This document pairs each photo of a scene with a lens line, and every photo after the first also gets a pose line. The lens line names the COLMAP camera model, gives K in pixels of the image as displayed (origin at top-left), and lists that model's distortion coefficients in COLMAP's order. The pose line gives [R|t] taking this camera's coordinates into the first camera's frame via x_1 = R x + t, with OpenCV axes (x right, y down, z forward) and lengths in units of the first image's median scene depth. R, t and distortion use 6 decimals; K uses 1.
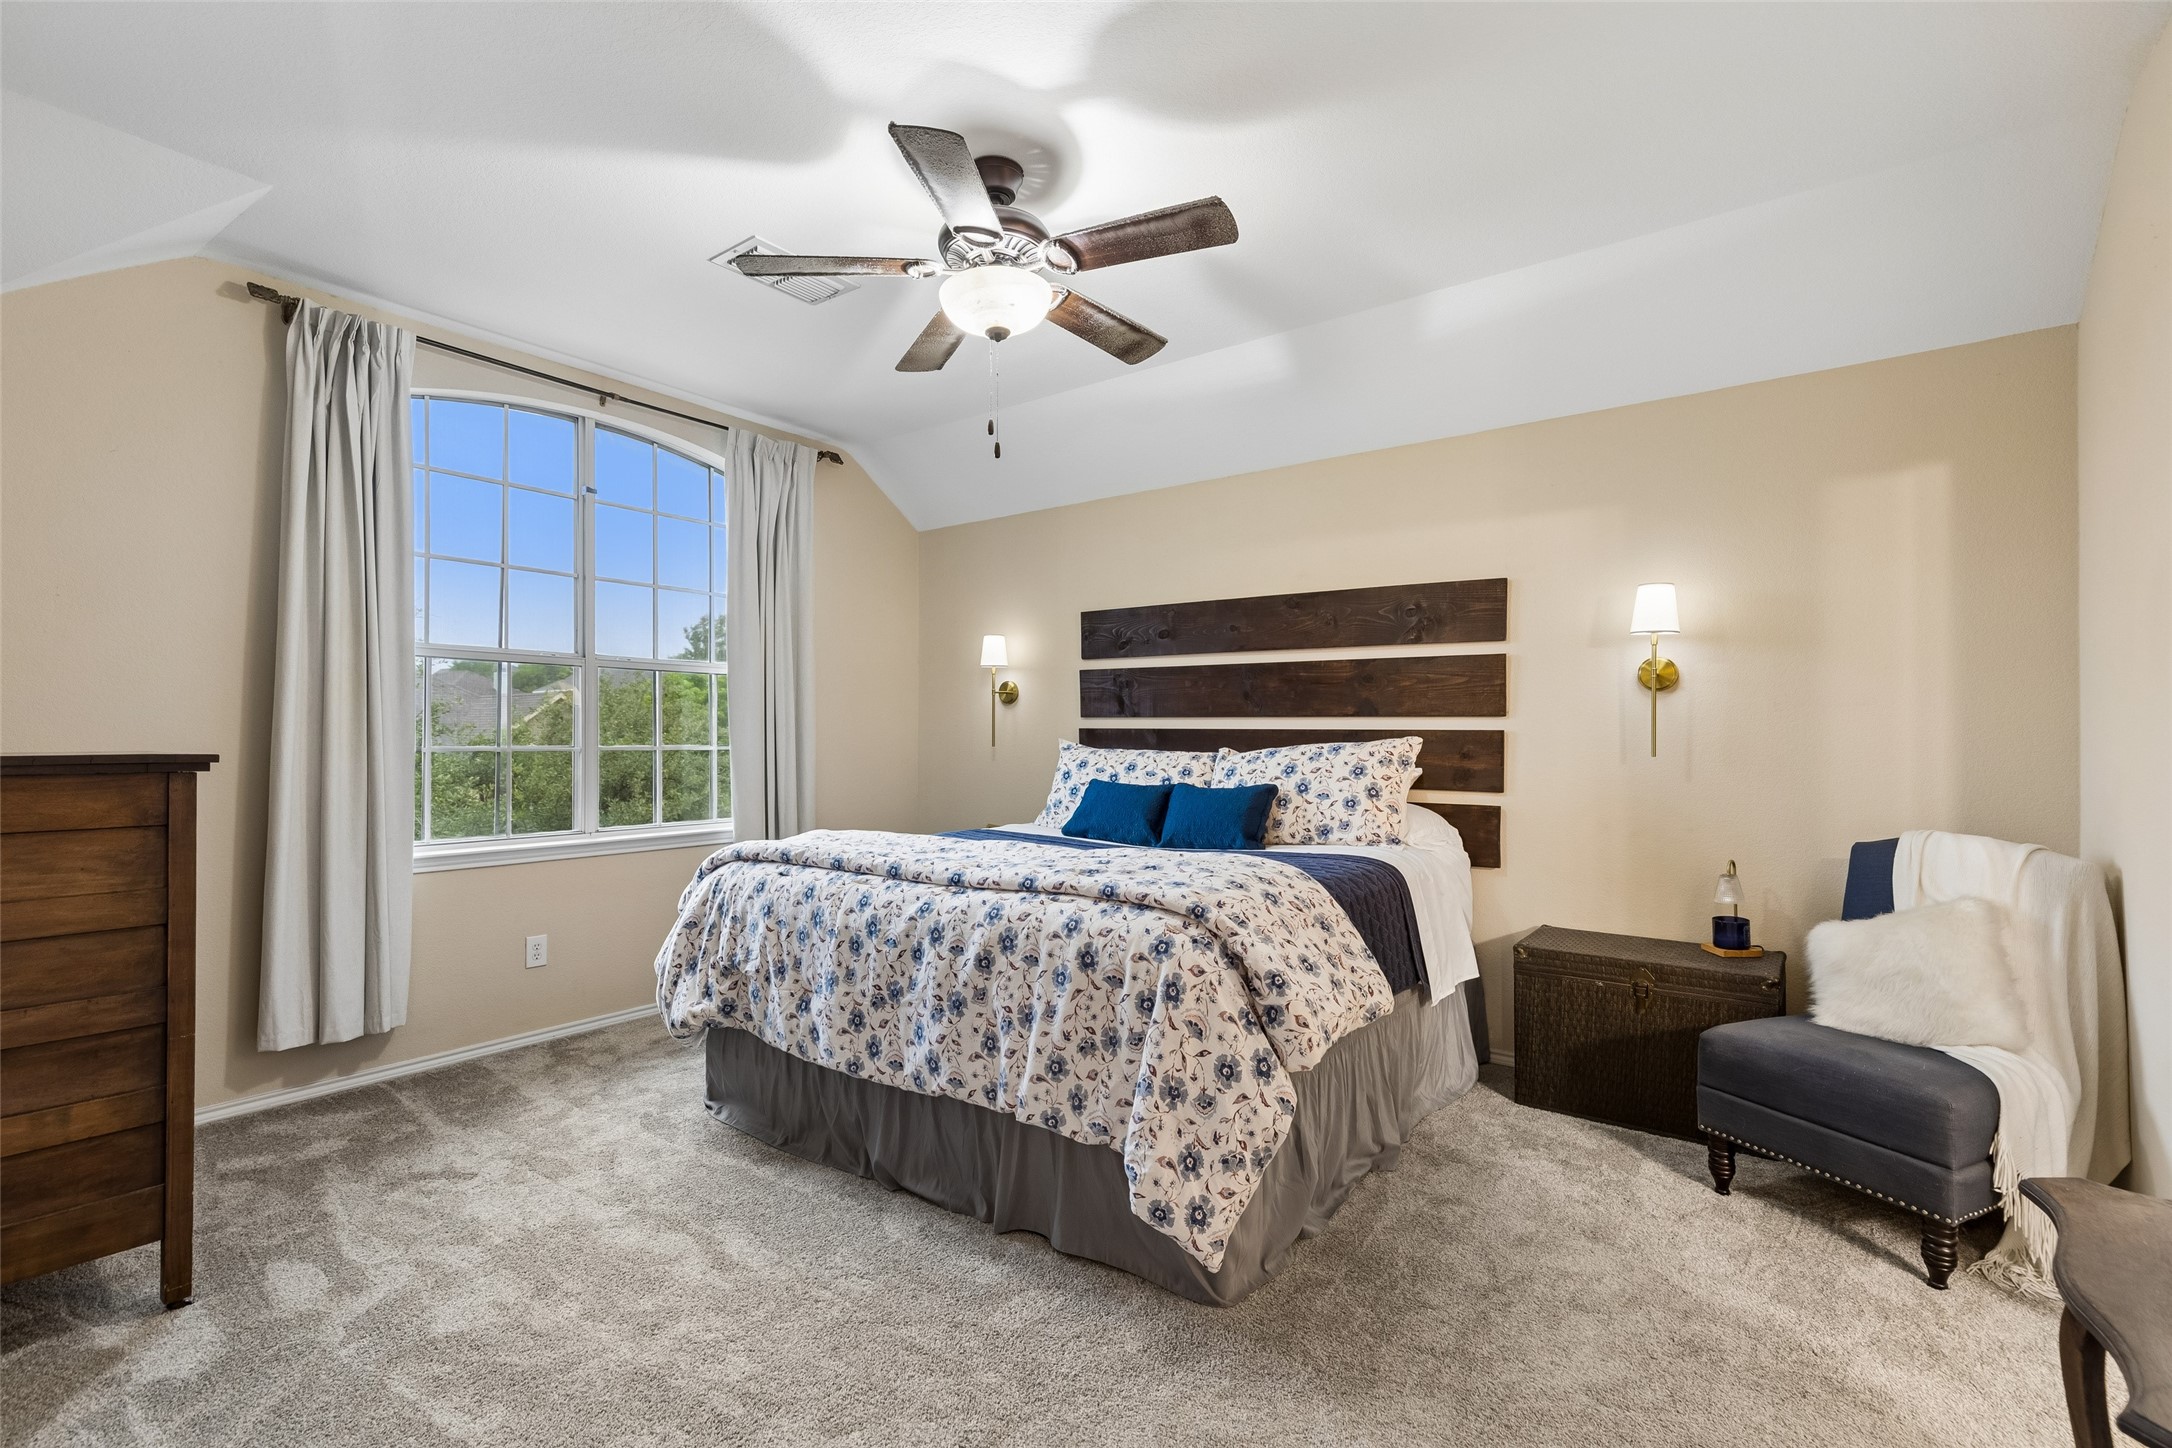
lens RADIAL K [[985.9, 0, 1090.0], [0, 985.9, 730.3], [0, 0, 1]] dist [0.007917, -0.000816]
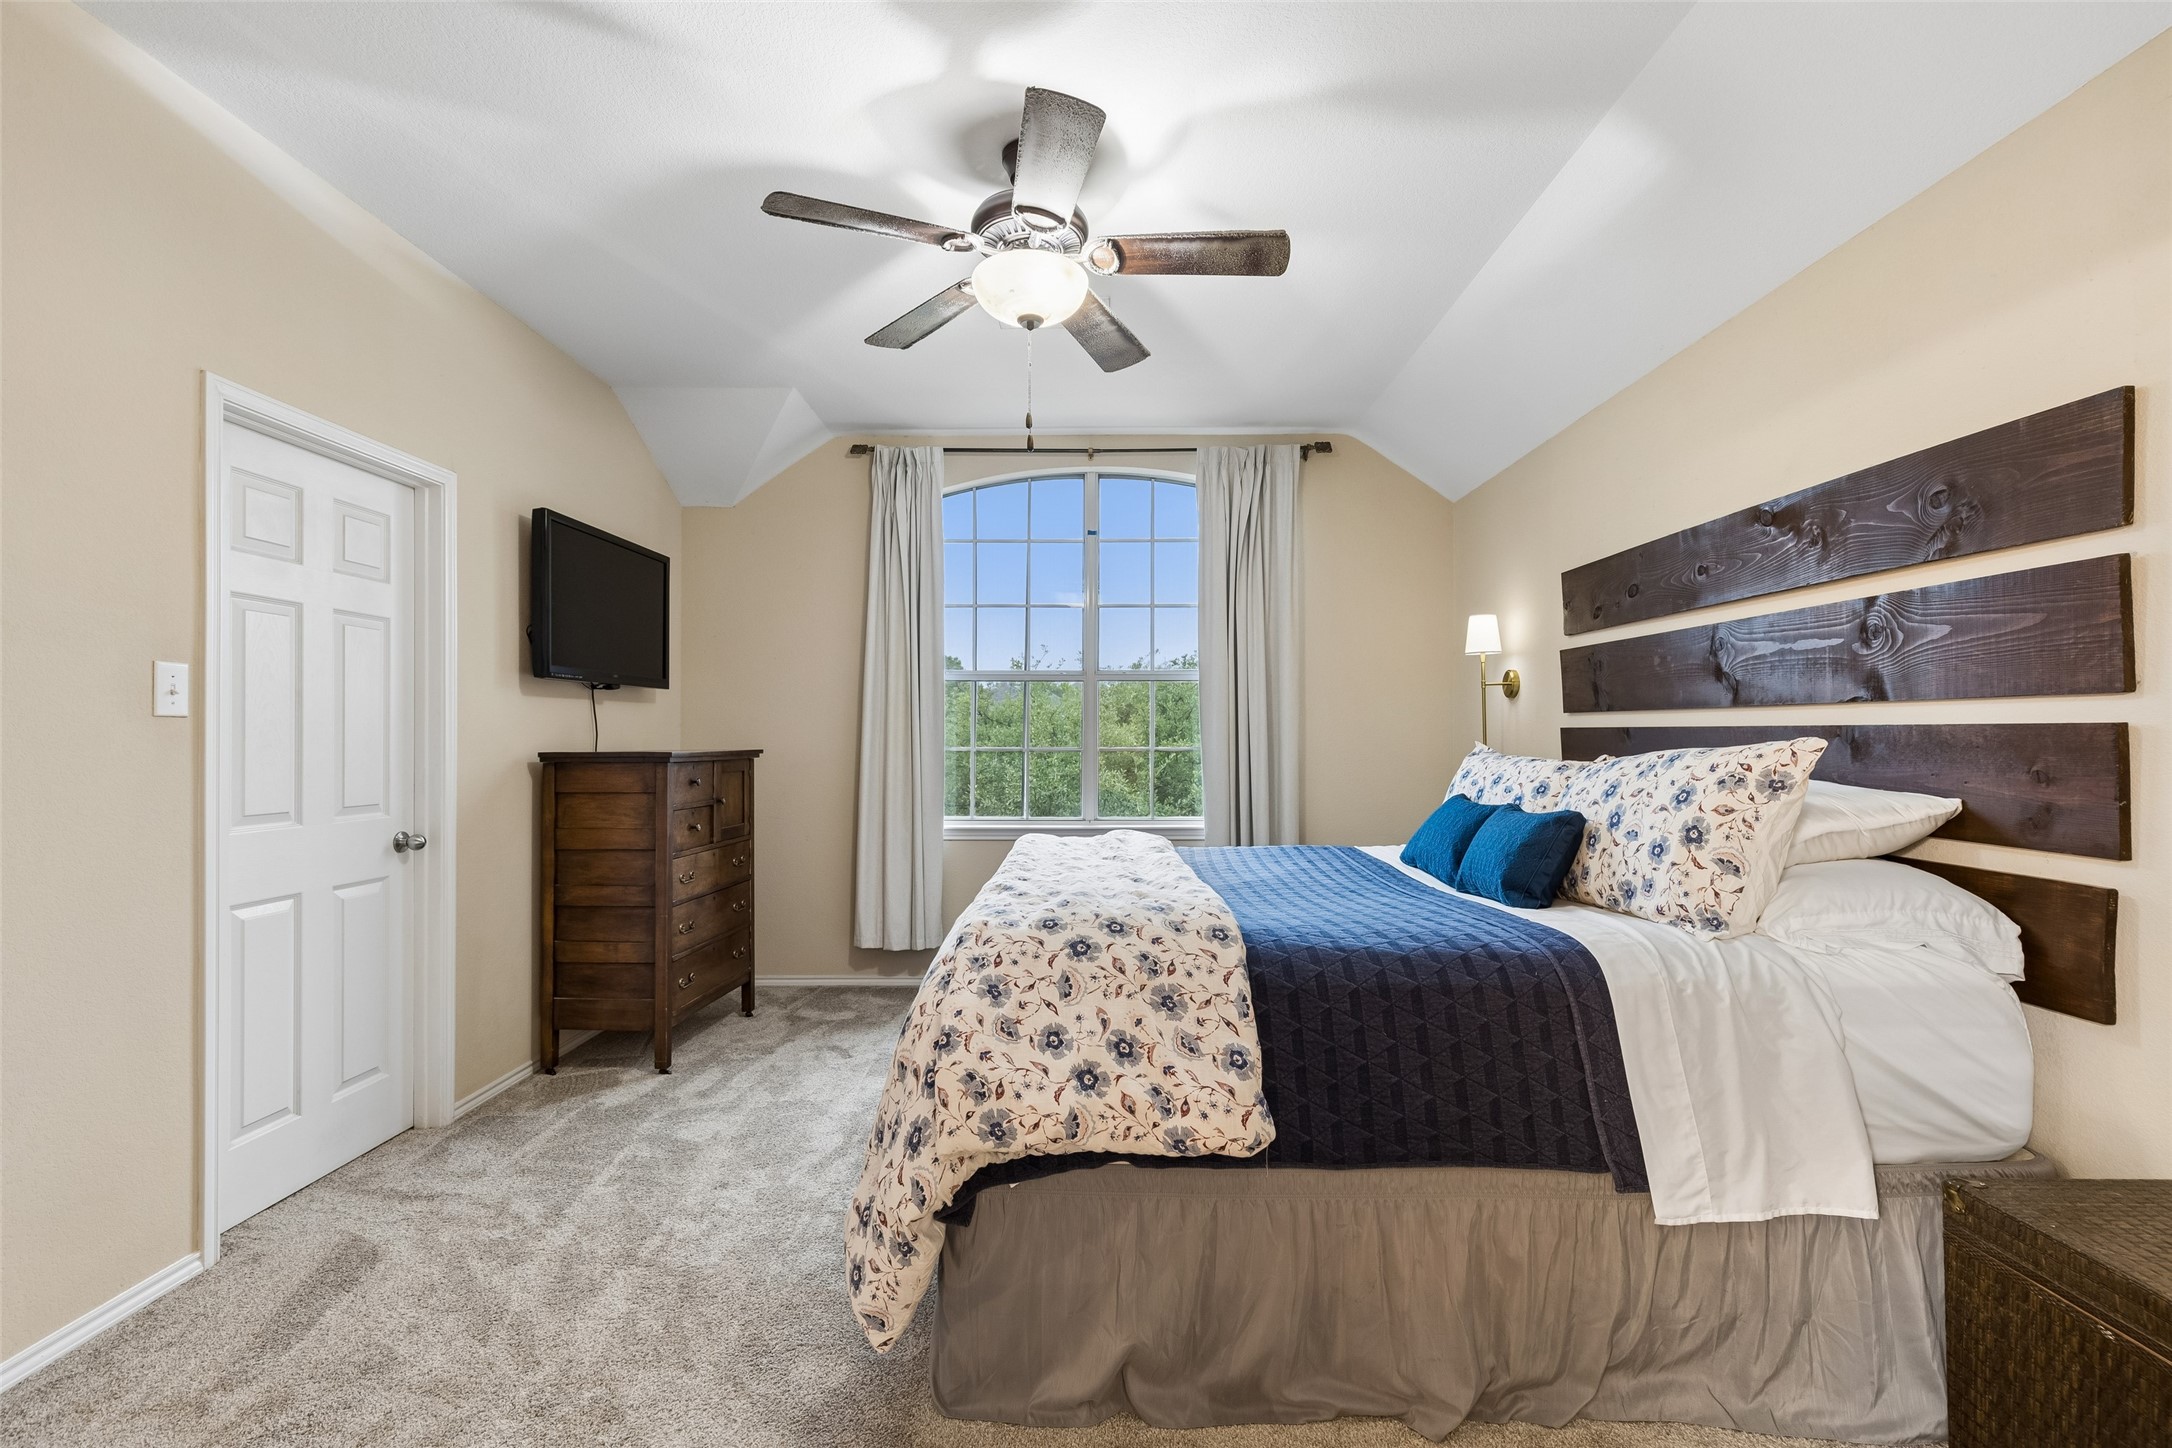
lens RADIAL K [[985.9, 0, 1094.8], [0, 985.9, 731.0], [0, 0, 1]] dist [0.007917, -0.000816]
pose [[0.580421, -0.009065, -0.814266, 0.549009], [0.009144, 0.999948, -0.004614, 0.001662], [0.814266, -0.004767, 0.580473, 0.371763]]
